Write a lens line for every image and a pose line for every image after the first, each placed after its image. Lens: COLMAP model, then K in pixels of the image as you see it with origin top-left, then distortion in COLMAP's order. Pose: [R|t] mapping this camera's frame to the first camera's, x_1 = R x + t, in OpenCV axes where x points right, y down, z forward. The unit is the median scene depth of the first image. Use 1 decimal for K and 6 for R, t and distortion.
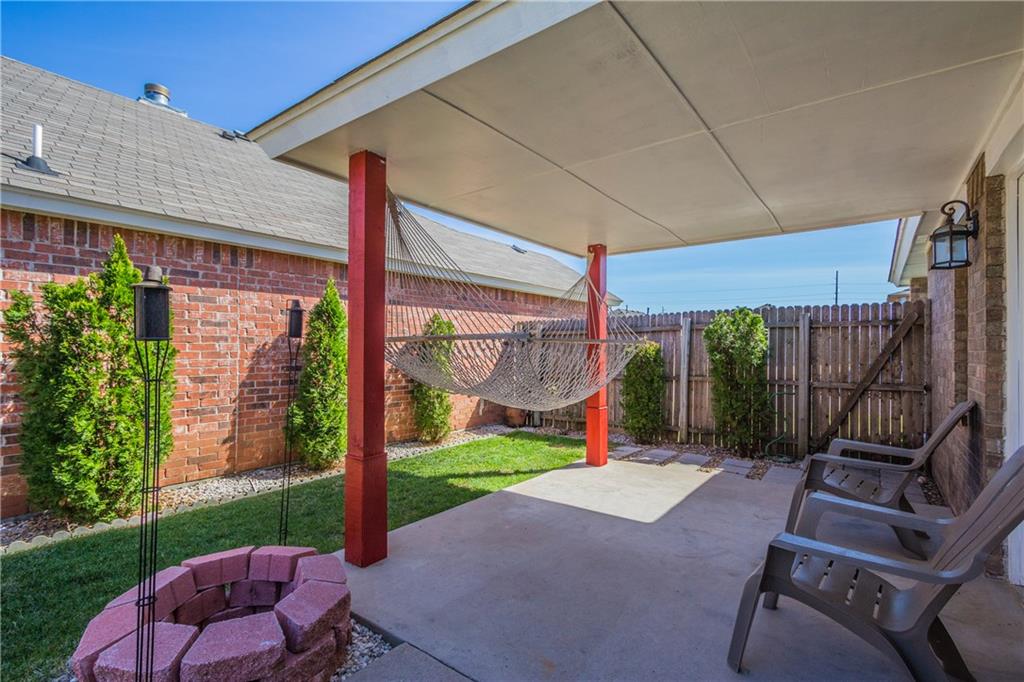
lens RADIAL K [[466.2, 0, 508.0], [0, 466.2, 340.7], [0, 0, 1]] dist [-0.002299, 0.001074]
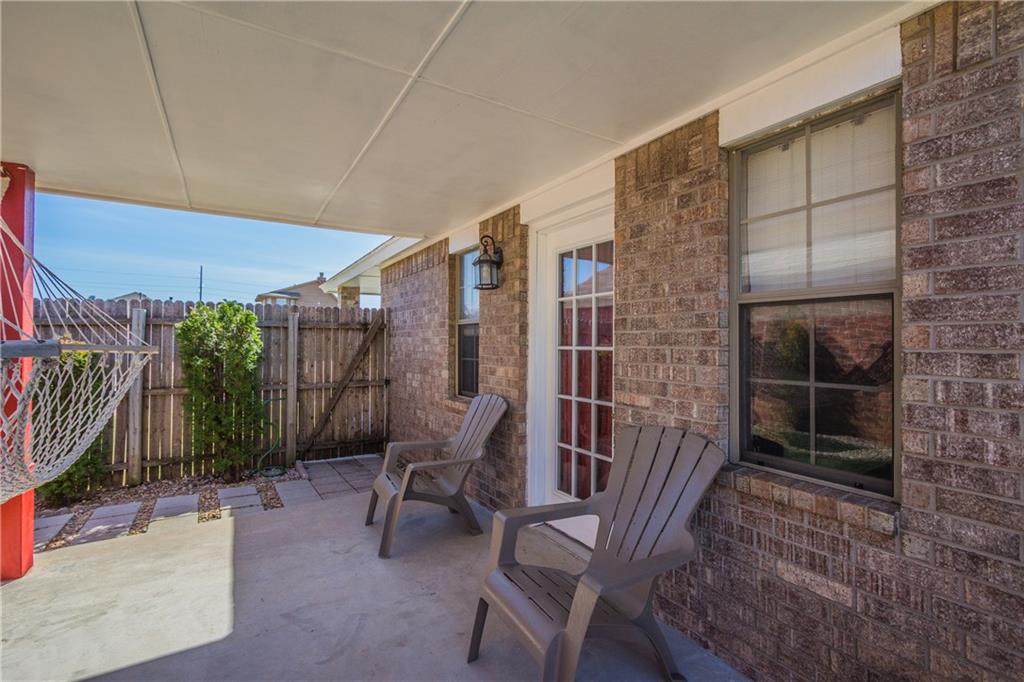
lens RADIAL K [[466.2, 0, 508.0], [0, 466.2, 340.7], [0, 0, 1]] dist [-0.002299, 0.001074]
pose [[0.359768, 0.000533, 0.933042, -0.100553], [-0.014387, 0.999884, 0.004976, -0.014193], [-0.932931, -0.015214, 0.359734, 0.272901]]
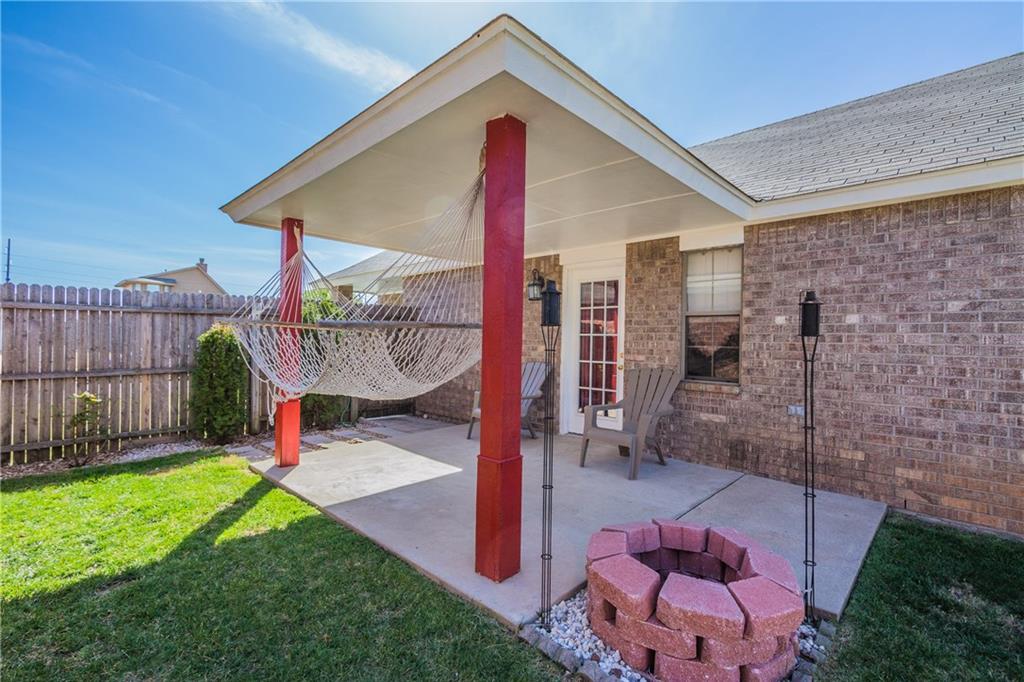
lens RADIAL K [[459.9, 0, 511.7], [0, 459.9, 342.6], [0, 0, 1]] dist [0.000624, 0.000390]
pose [[0.110594, -0.008737, 0.993827, -0.629228], [-0.028885, 0.999511, 0.012001, 0.007814], [-0.993446, -0.030034, 0.110288, 0.475171]]
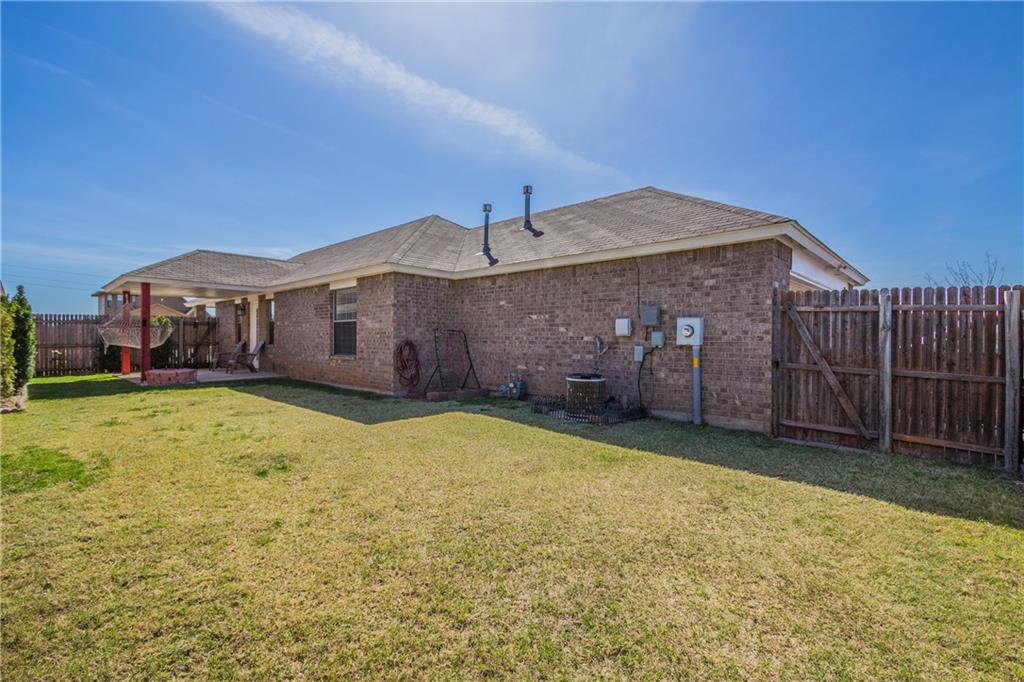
lens RADIAL K [[466.2, 0, 508.0], [0, 466.2, 340.7], [0, 0, 1]] dist [-0.002299, 0.001074]
pose [[0.093816, -0.007594, 0.995561, -2.184492], [-0.015628, 0.999836, 0.009099, 0.018544], [-0.995467, -0.016412, 0.093682, -1.361204]]
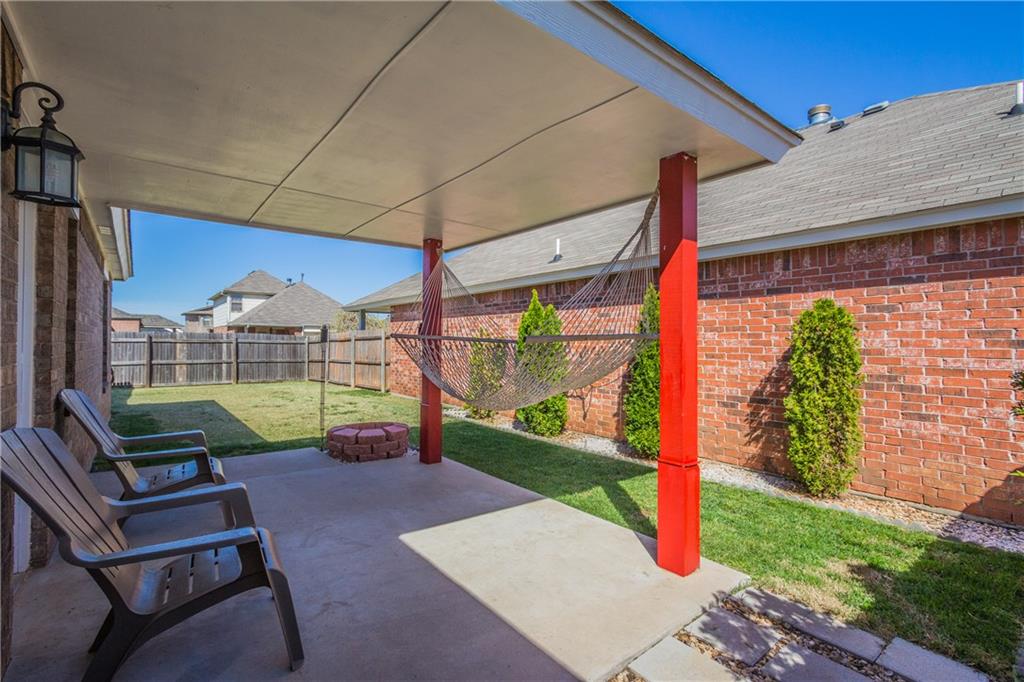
lens RADIAL K [[466.2, 0, 508.0], [0, 466.2, 340.7], [0, 0, 1]] dist [-0.002299, 0.001074]
pose [[-0.244170, -0.017333, -0.969578, 0.744835], [-0.001770, 0.999847, -0.017428, 0.016172], [0.969731, -0.002539, -0.244163, 0.929721]]
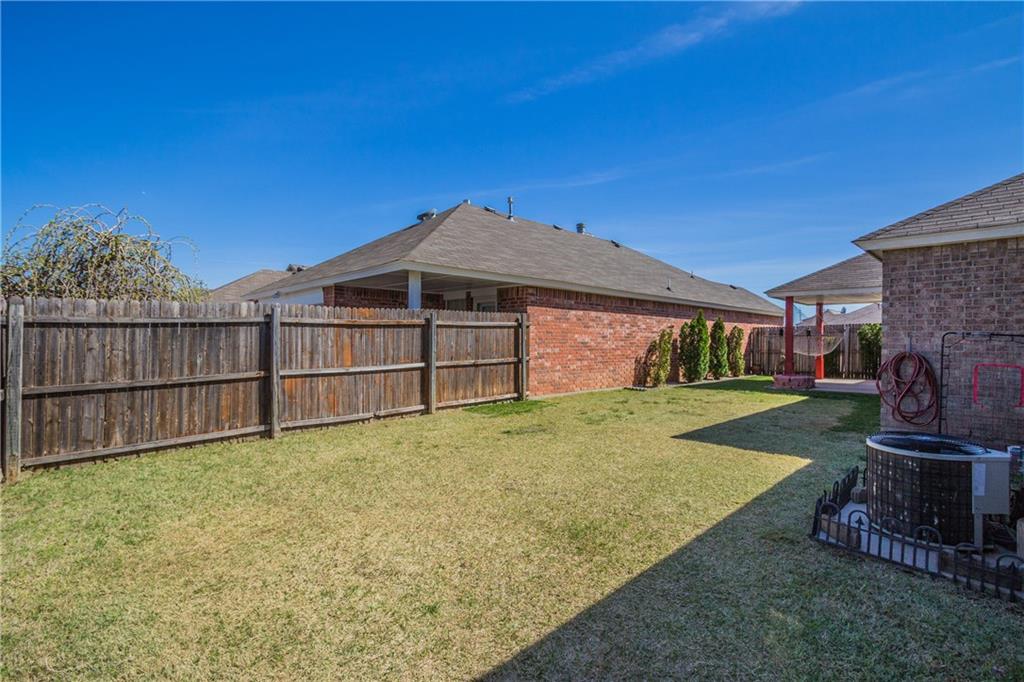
lens RADIAL K [[459.9, 0, 511.7], [0, 459.9, 342.6], [0, 0, 1]] dist [0.000624, 0.000390]
pose [[0.987833, 0.002193, -0.155501, -1.240791], [-0.000101, 0.999909, 0.013460, 0.001938], [0.155516, -0.013280, 0.987744, -2.091636]]
